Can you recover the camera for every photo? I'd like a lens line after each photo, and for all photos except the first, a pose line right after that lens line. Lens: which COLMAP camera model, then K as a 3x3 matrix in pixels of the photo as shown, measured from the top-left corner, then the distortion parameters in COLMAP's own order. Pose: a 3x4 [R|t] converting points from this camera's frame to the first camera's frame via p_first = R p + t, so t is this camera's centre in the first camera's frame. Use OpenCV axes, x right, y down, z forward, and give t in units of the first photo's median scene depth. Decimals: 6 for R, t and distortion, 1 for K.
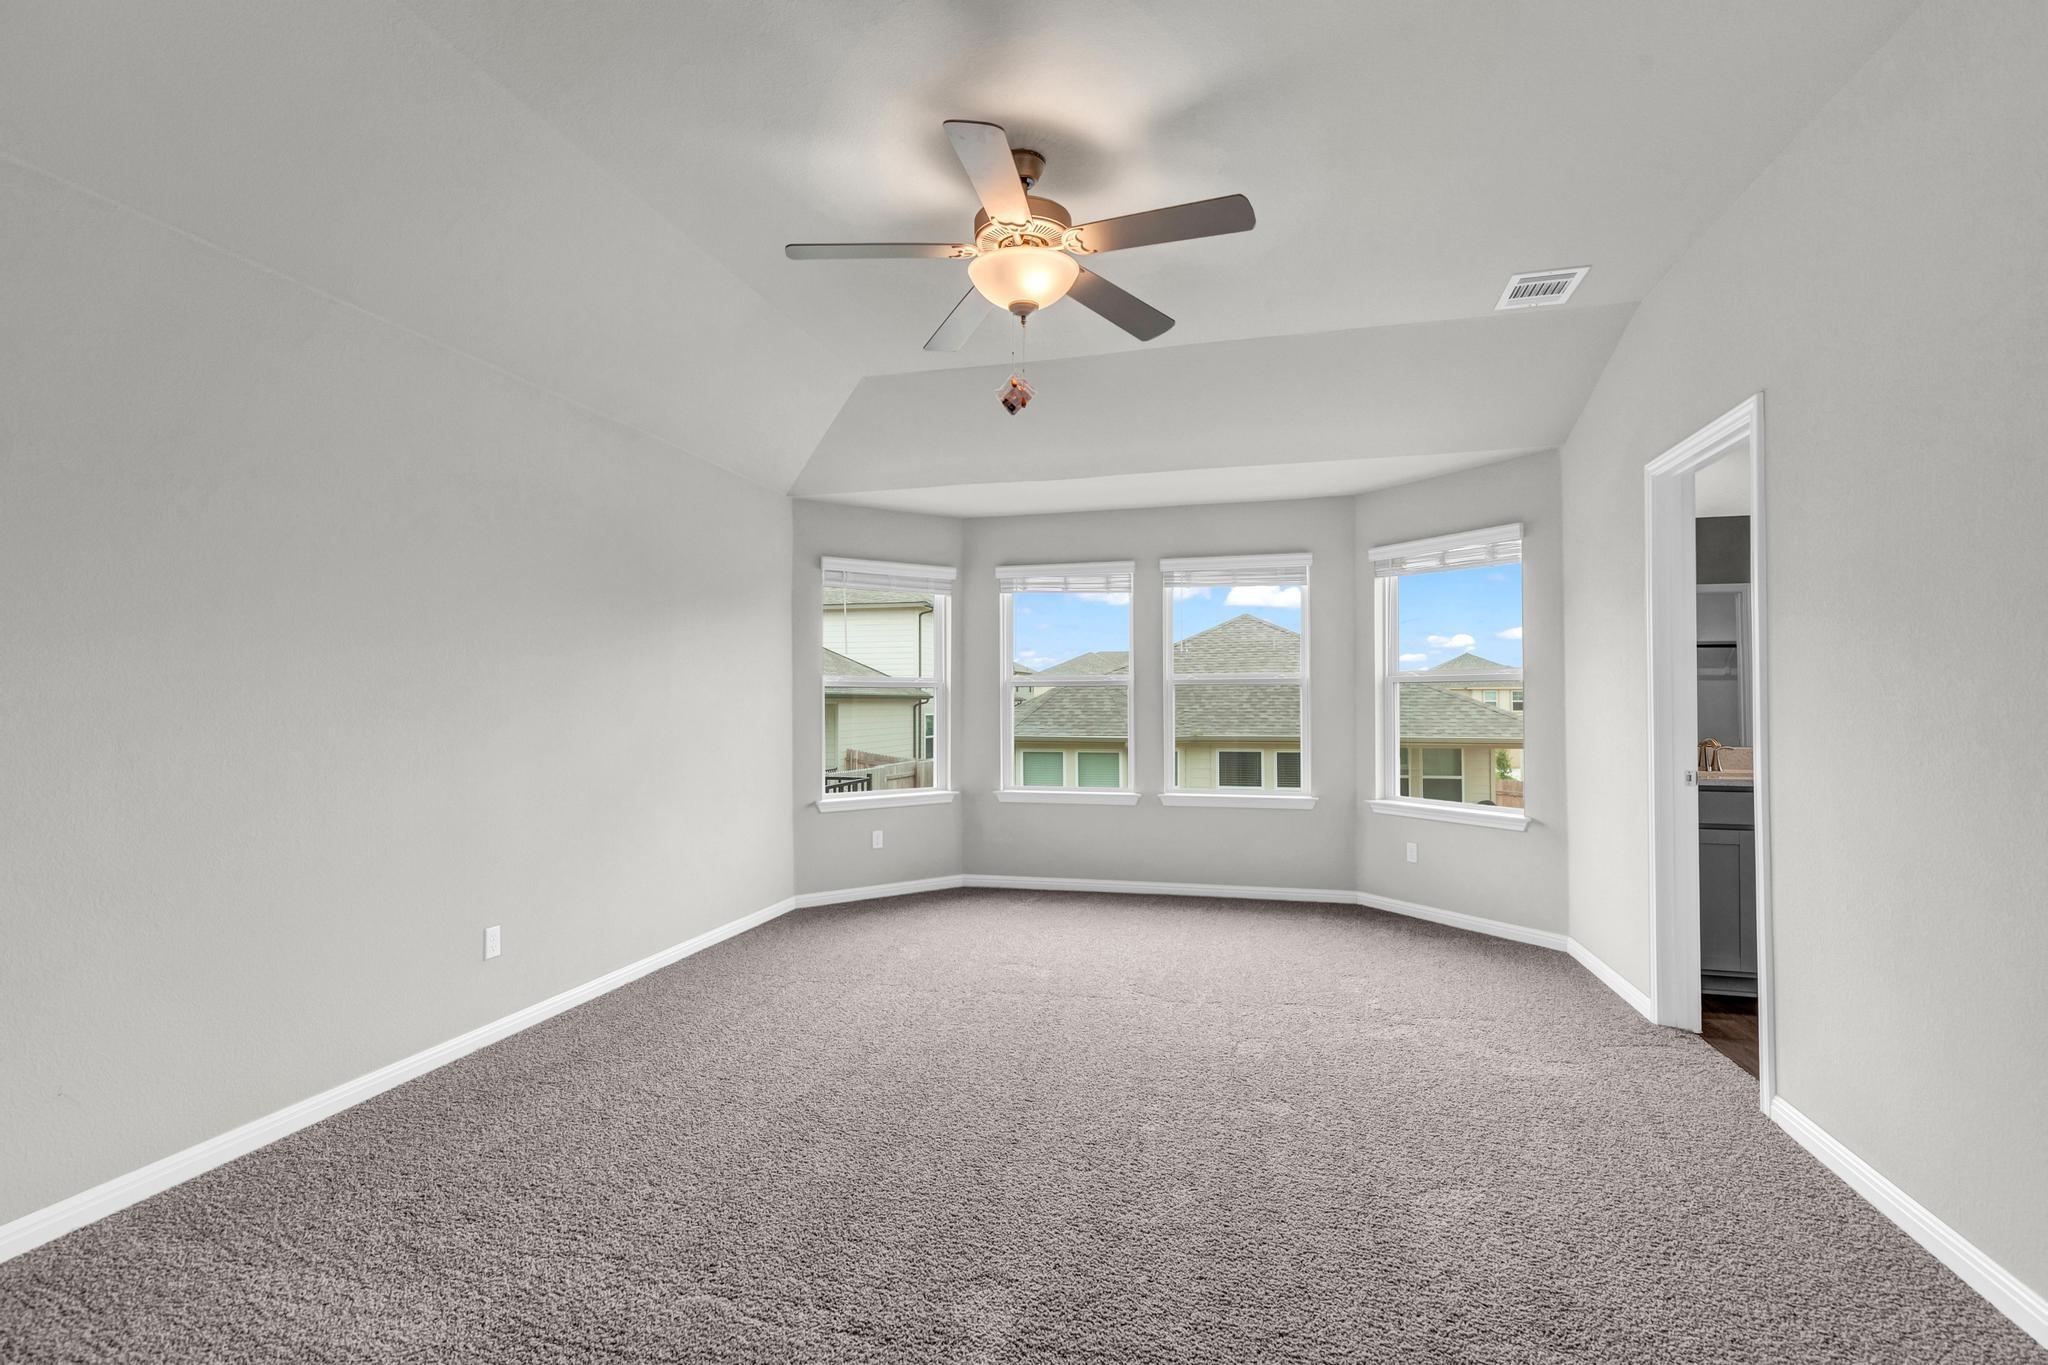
lens RADIAL K [[923.8, 0, 1038.3], [0, 923.8, 687.5], [0, 0, 1]] dist [0.011030, -0.003292]
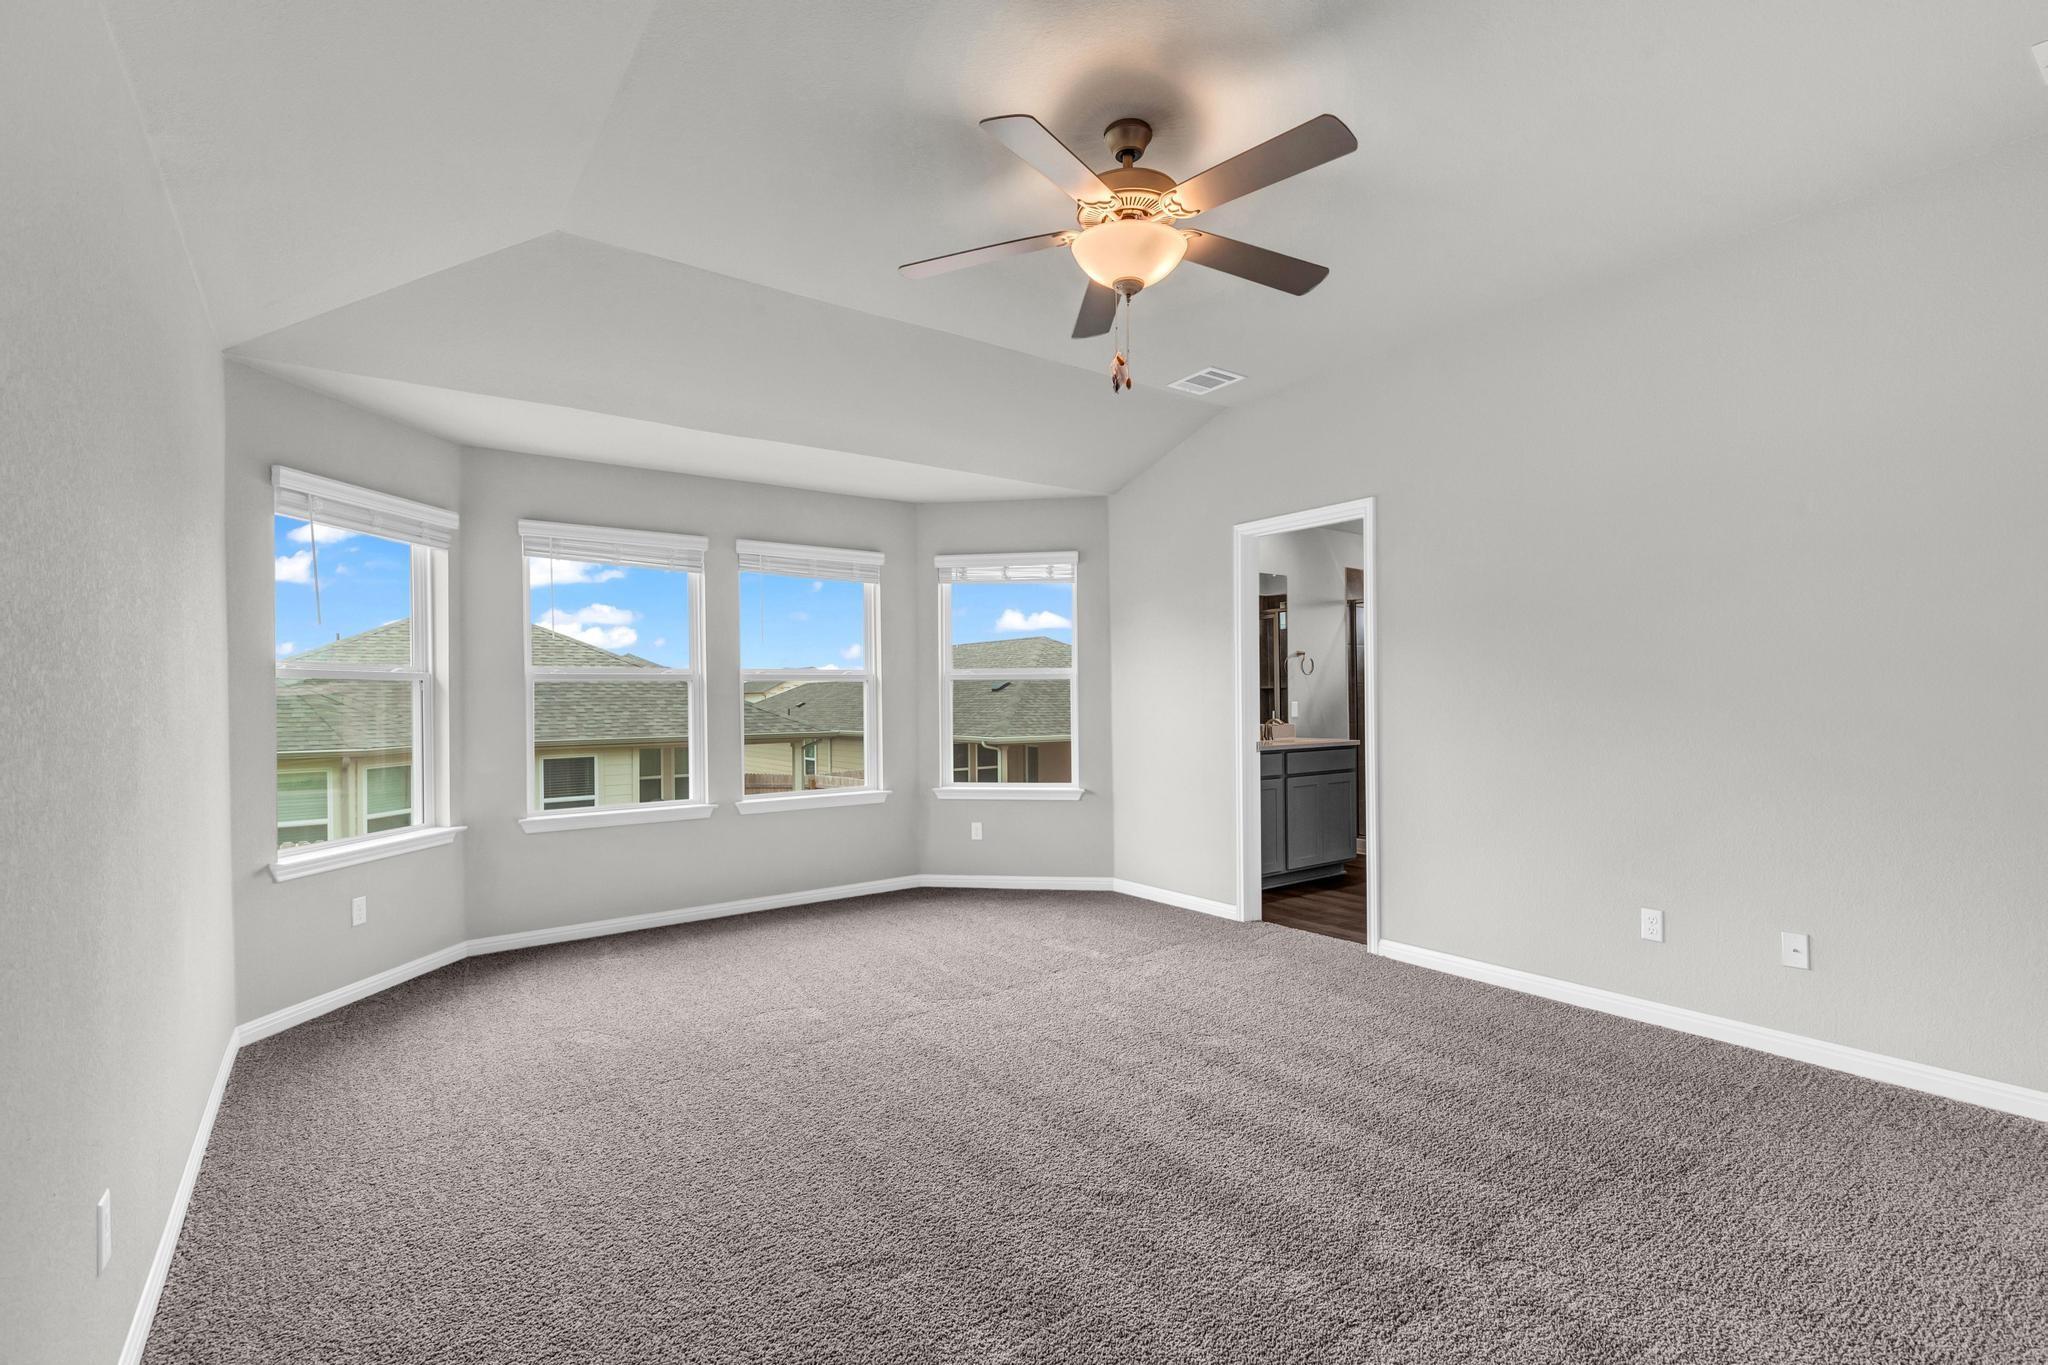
lens RADIAL K [[923.8, 0, 1035.7], [0, 923.8, 689.2], [0, 0, 1]] dist [0.011030, -0.003292]
pose [[0.629614, 0.002440, 0.776904, -0.473881], [-0.002492, 0.999996, -0.001122, 0.007362], [-0.776904, -0.001230, 0.629618, 0.265431]]
